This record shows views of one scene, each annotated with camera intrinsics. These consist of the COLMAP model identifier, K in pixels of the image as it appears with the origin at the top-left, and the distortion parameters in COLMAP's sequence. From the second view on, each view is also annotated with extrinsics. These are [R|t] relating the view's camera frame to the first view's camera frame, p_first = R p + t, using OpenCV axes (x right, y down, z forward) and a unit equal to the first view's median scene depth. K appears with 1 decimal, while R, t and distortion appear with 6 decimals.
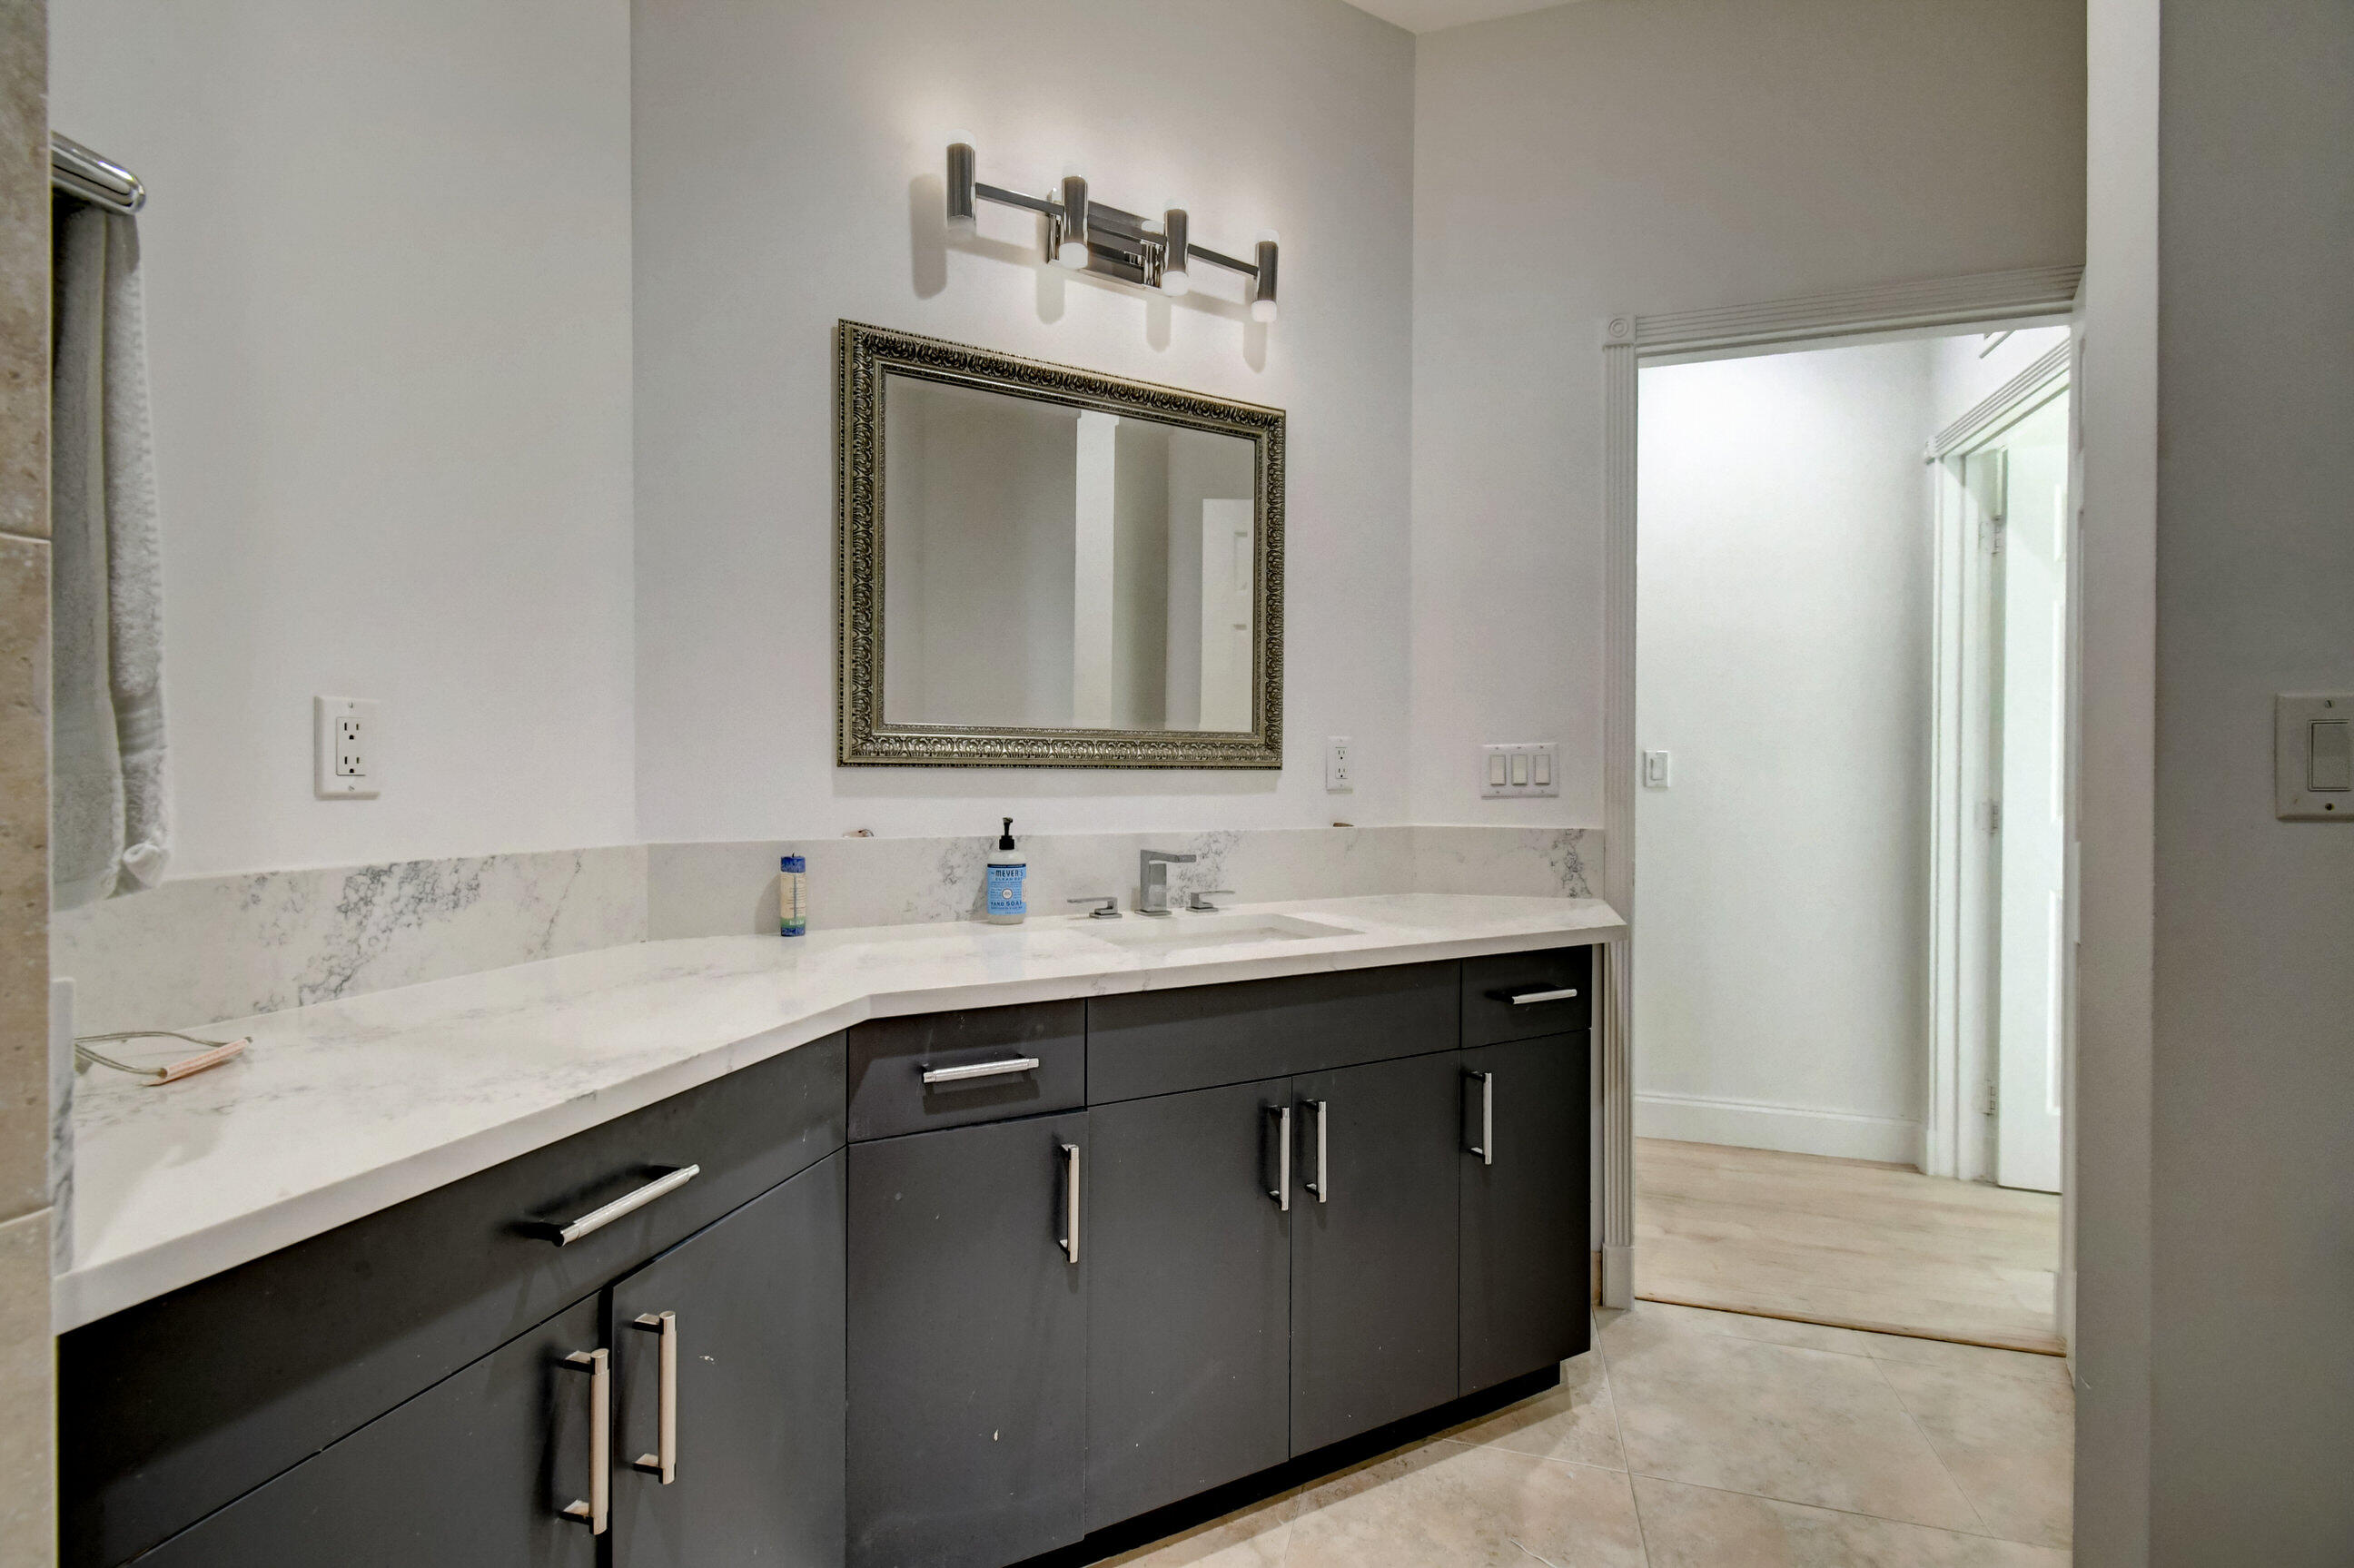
lens RADIAL K [[1006.9, 0, 1177.0], [0, 1006.9, 784.0], [0, 0, 1]] dist [0.000763, 0.000110]
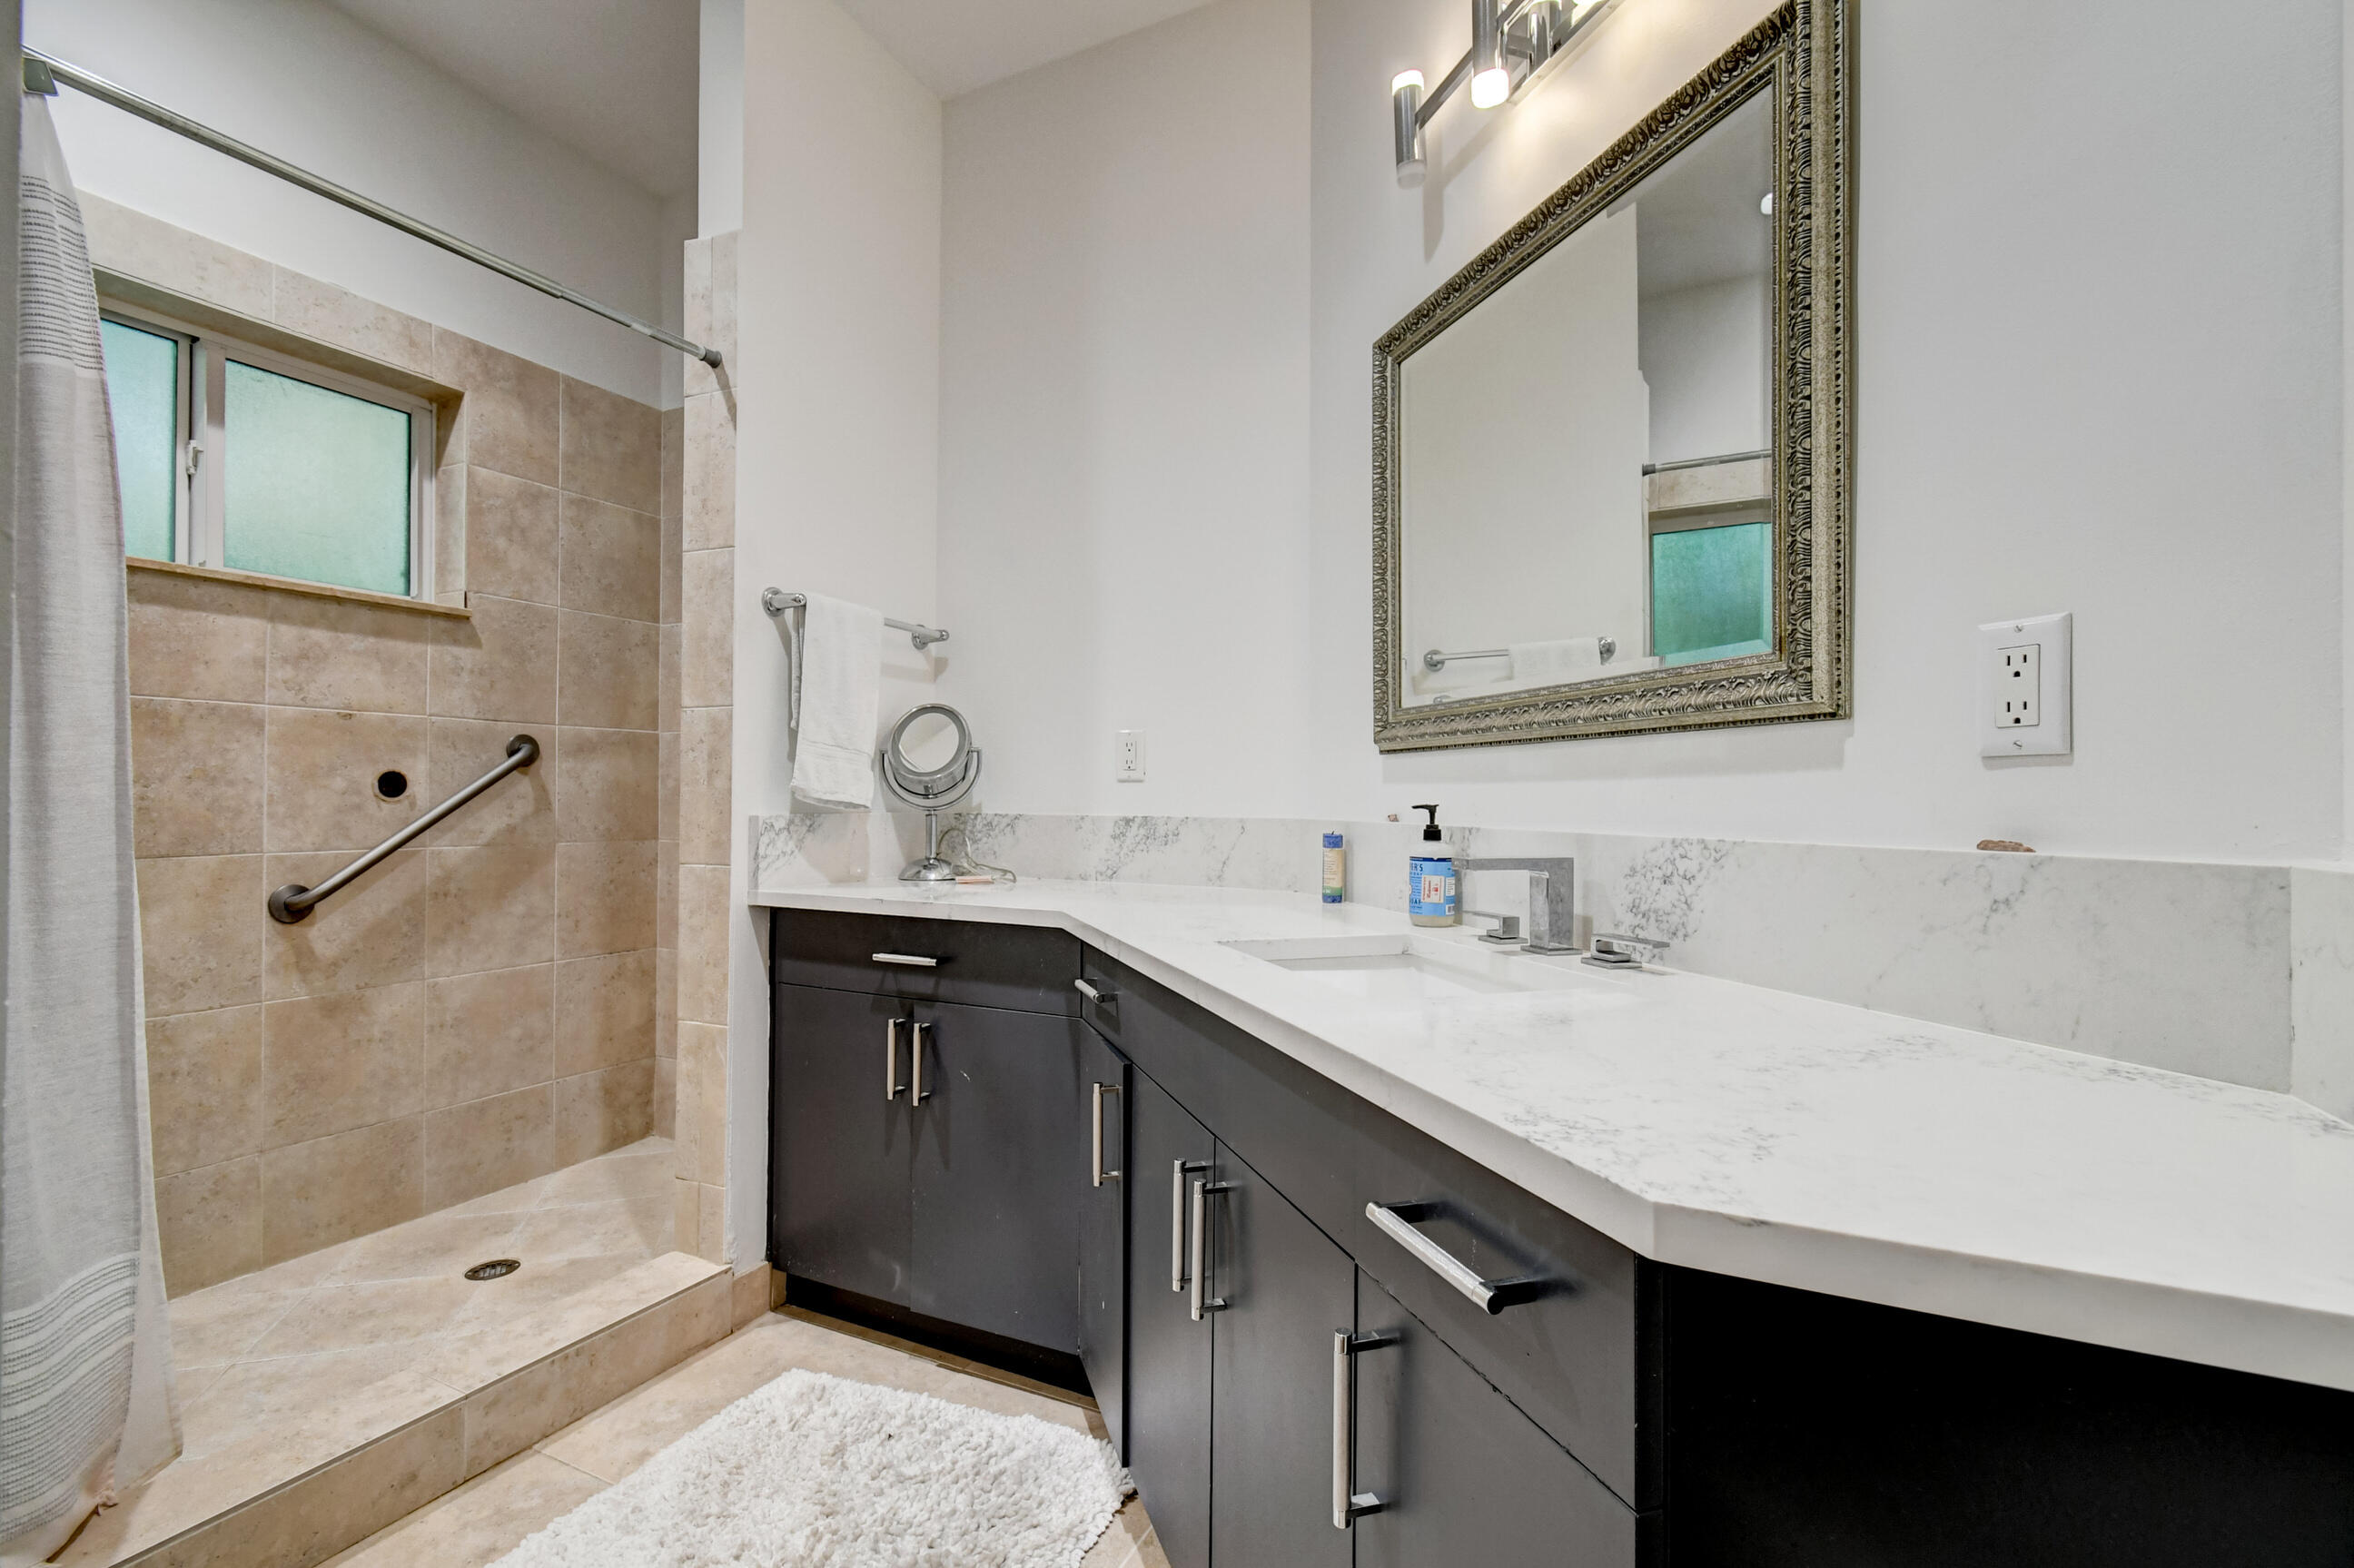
lens RADIAL K [[1079.9, 0, 1177.0], [0, 1079.9, 784.0], [0, 0, 1]] dist [0.000056, 0.000044]
pose [[-0.172521, -0.017337, -0.984853, 0.818643], [-0.010606, 0.999820, -0.015743, 0.034158], [0.984949, 0.007729, -0.172674, 0.979083]]
